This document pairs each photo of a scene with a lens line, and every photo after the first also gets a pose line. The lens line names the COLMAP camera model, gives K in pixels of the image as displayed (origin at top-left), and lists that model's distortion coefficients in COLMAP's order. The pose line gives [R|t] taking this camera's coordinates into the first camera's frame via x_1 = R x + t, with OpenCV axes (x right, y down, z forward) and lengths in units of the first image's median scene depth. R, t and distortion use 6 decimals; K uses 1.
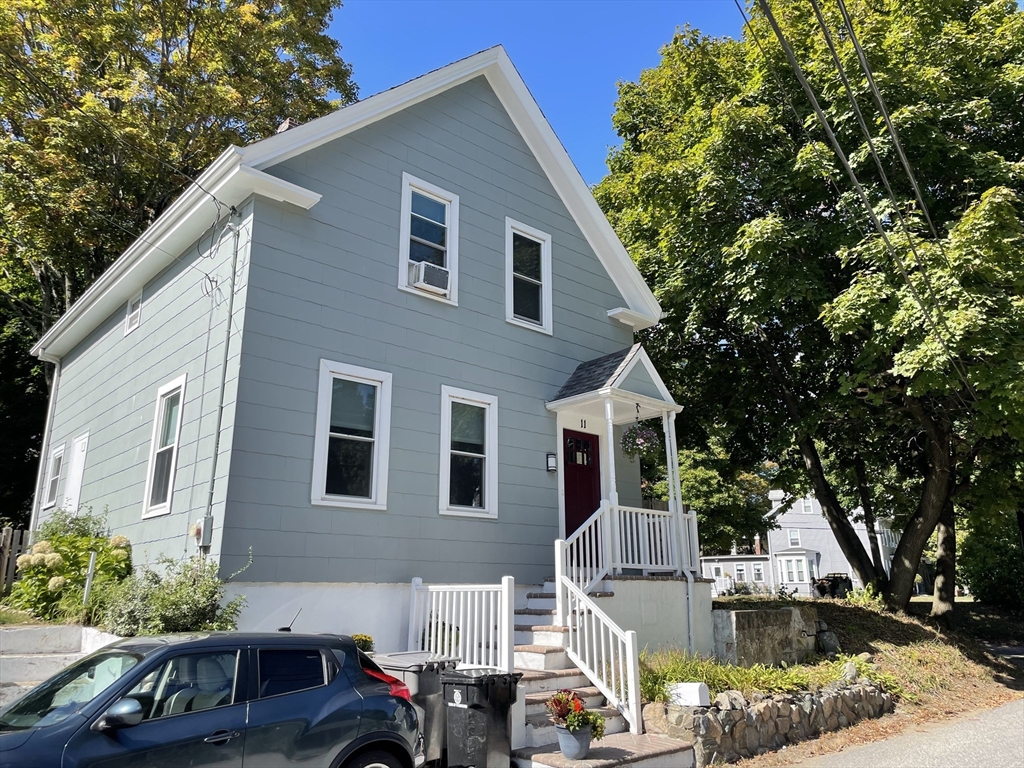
lens RADIAL K [[780.3, 0, 512.0], [0, 780.3, 384.0], [0, 0, 1]] dist [0.081807, -0.113642]
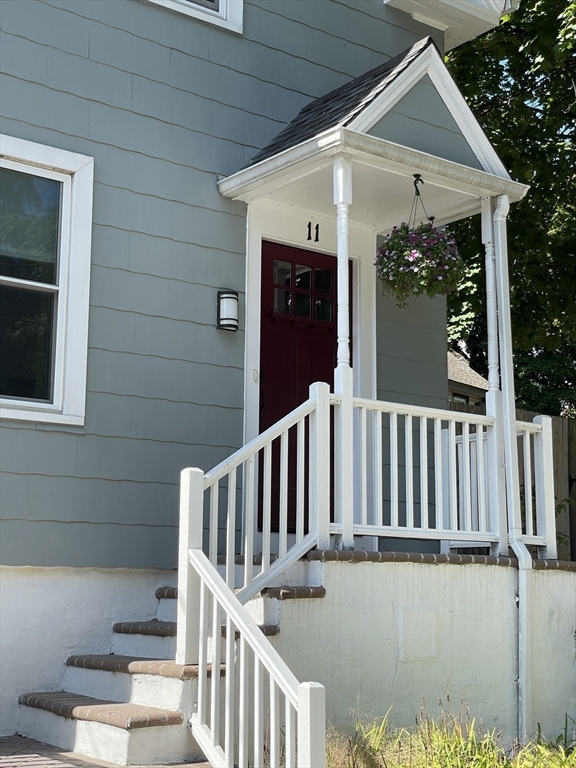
lens RADIAL K [[1180.4, 0, 288.0], [0, 1180.4, 384.0], [0, 0, 1]] dist [0.115641, -0.024239]
pose [[0.995694, 0.001059, -0.092700, 0.154911], [0.007870, 0.995359, 0.095907, 0.080308], [0.092371, -0.096223, 0.991064, 0.322259]]
